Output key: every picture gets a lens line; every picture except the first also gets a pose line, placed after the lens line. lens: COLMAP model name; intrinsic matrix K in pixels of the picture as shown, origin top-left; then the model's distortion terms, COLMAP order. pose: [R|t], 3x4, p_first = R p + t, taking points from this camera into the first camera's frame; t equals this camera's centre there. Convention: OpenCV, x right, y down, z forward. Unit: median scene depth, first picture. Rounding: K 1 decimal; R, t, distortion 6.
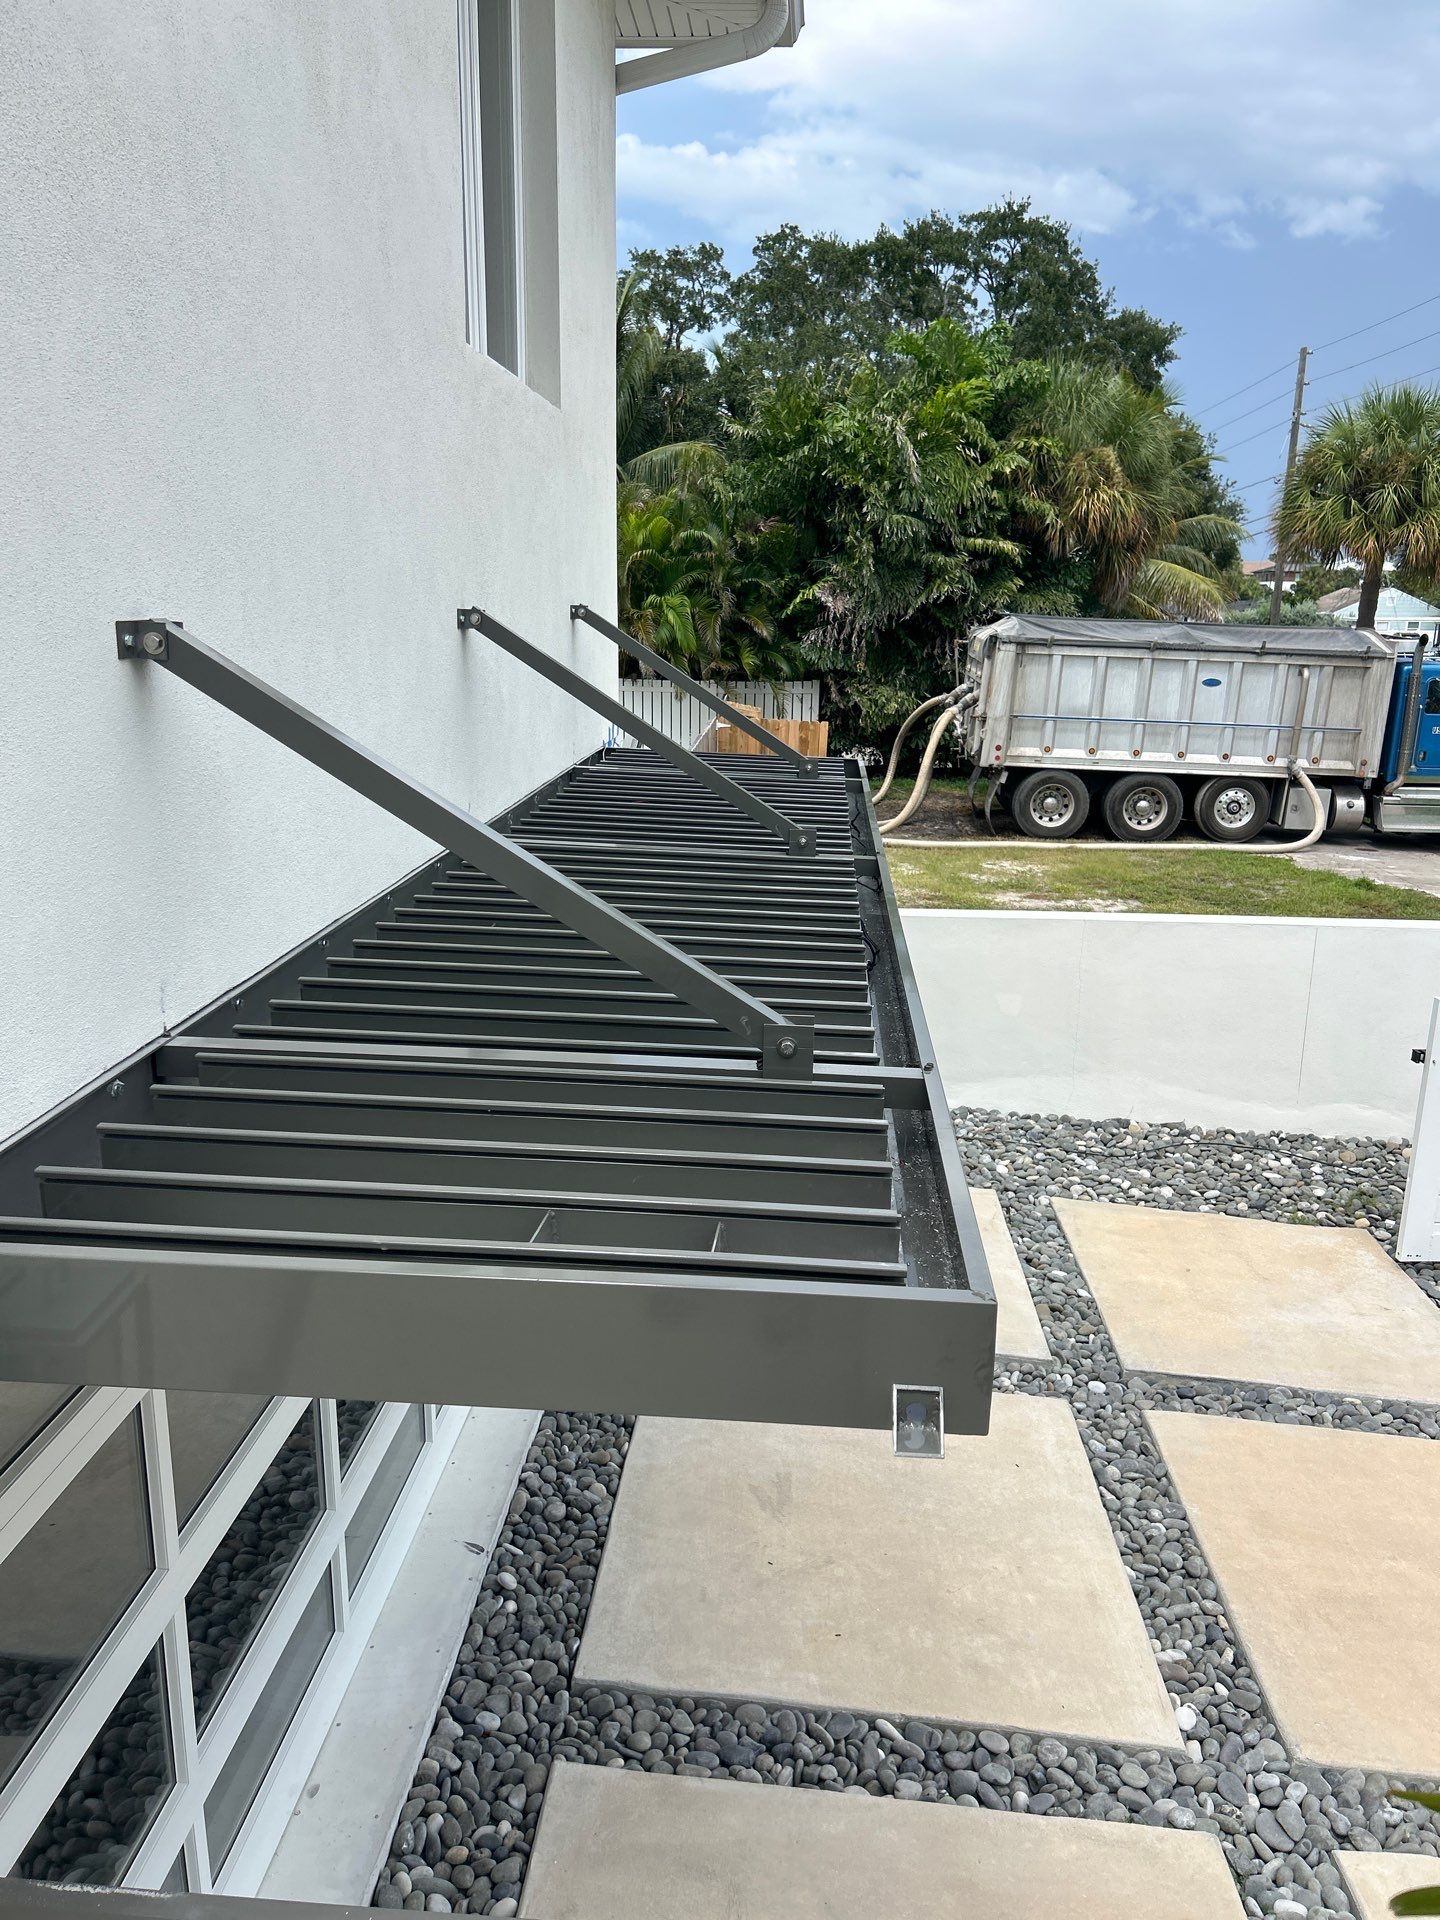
lens RADIAL K [[1435.2, 0, 720.0], [0, 1435.2, 960.0], [0, 0, 1]] dist [0.010890, -0.066090]
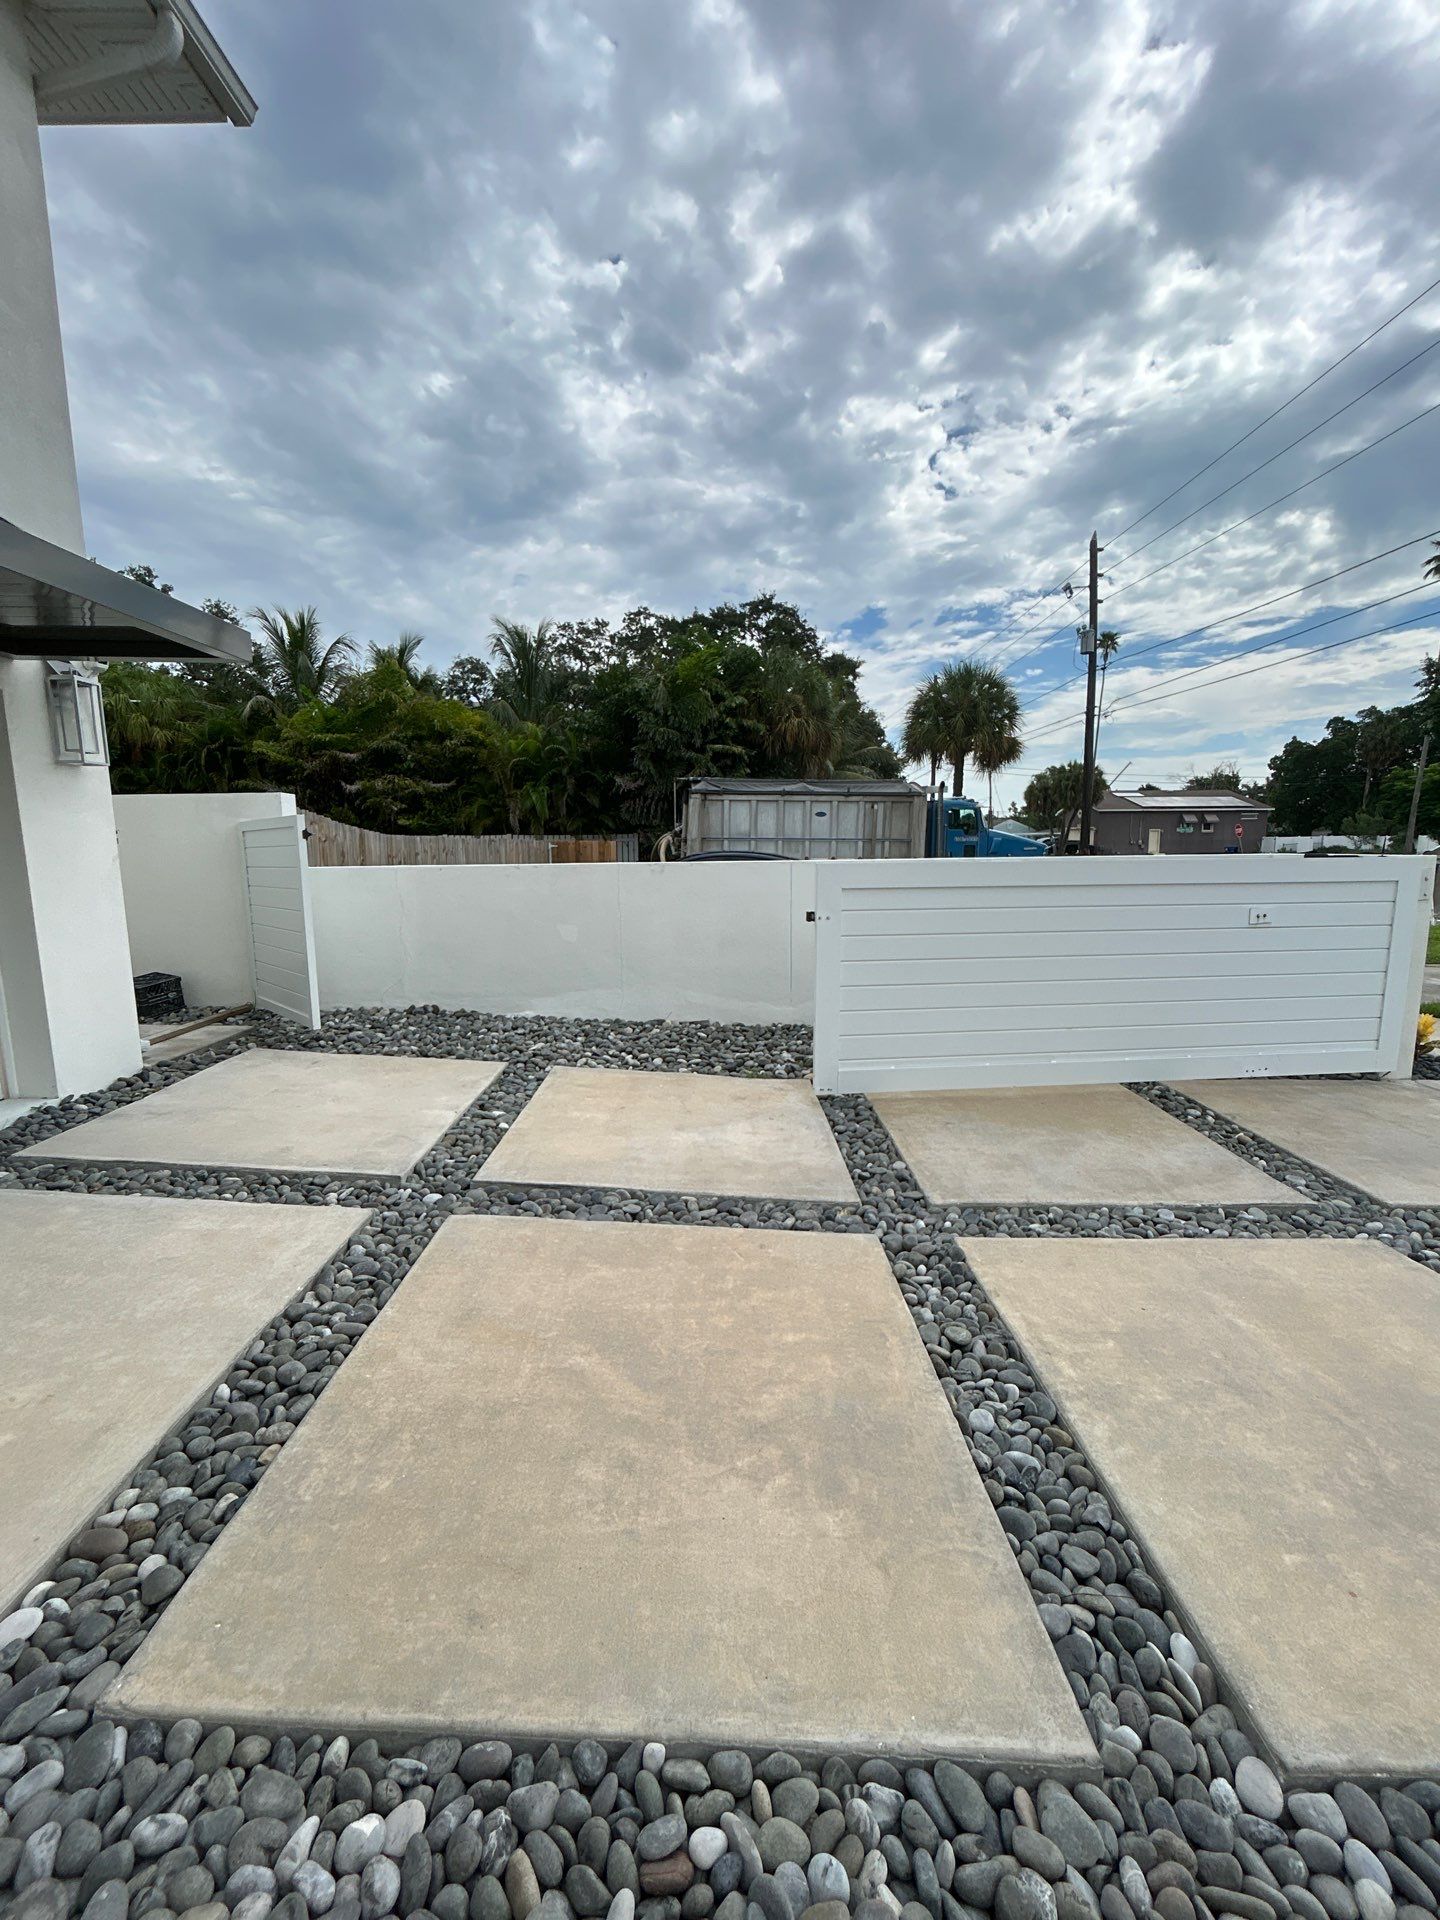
lens RADIAL K [[783.5, 0, 720.0], [0, 783.5, 960.0], [0, 0, 1]] dist [-0.001983, -0.000160]
pose [[0.997485, -0.036929, 0.060503, 0.120807], [0.042946, 0.993920, -0.101387, 0.054140], [-0.056391, 0.103730, 0.993006, 0.117226]]
